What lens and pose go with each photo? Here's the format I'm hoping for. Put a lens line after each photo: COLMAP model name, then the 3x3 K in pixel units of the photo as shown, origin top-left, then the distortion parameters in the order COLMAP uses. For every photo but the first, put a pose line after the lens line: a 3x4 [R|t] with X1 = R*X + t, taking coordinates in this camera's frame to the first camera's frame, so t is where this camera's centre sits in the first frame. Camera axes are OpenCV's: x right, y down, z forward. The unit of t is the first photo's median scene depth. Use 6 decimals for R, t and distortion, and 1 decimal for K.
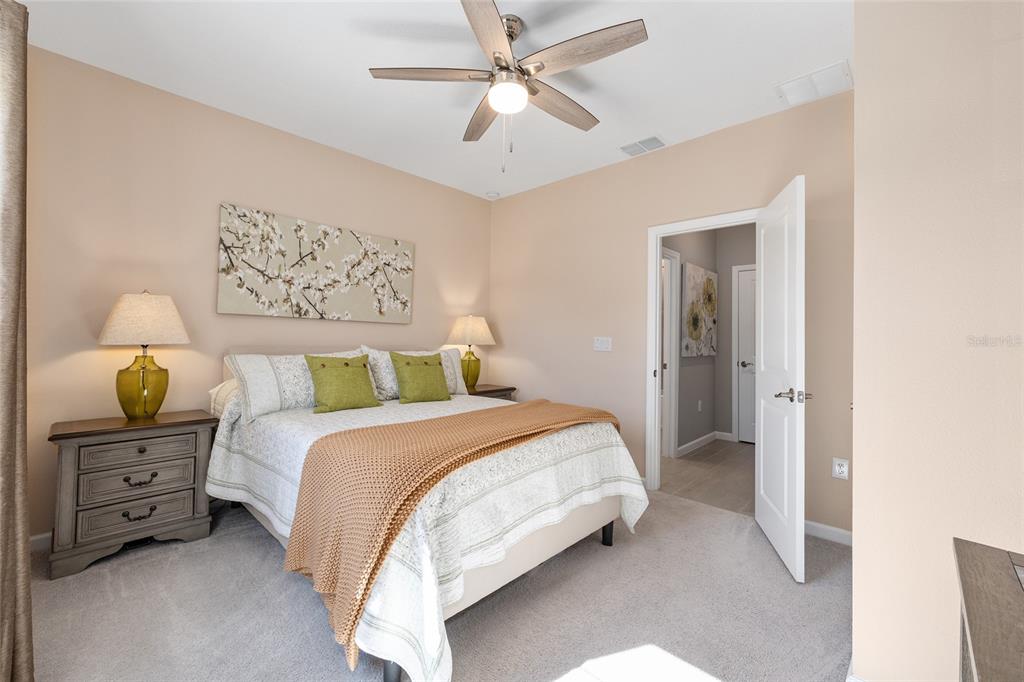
lens RADIAL K [[411.4, 0, 512.1], [0, 411.4, 338.3], [0, 0, 1]] dist [-0.001647, 0.000115]
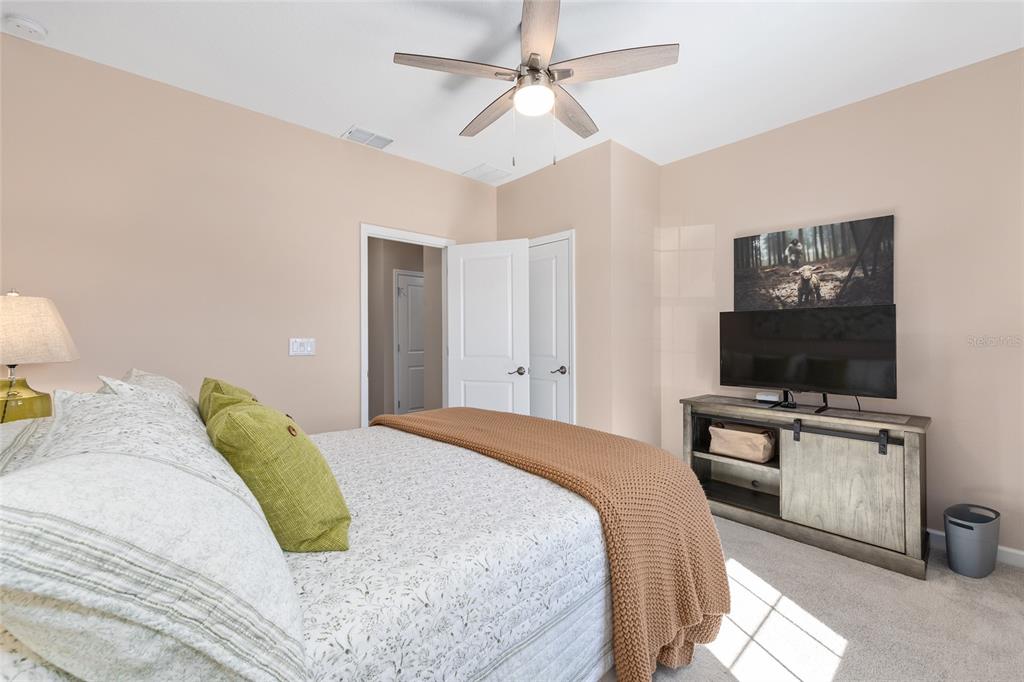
lens RADIAL K [[412.3, 0, 515.2], [0, 412.3, 344.8], [0, 0, 1]] dist [0.000245, 0.000094]
pose [[0.065707, -0.041268, 0.996985, -0.671208], [0.006300, 0.999142, 0.040942, -0.025328], [-0.997819, 0.003591, 0.065910, 0.621506]]
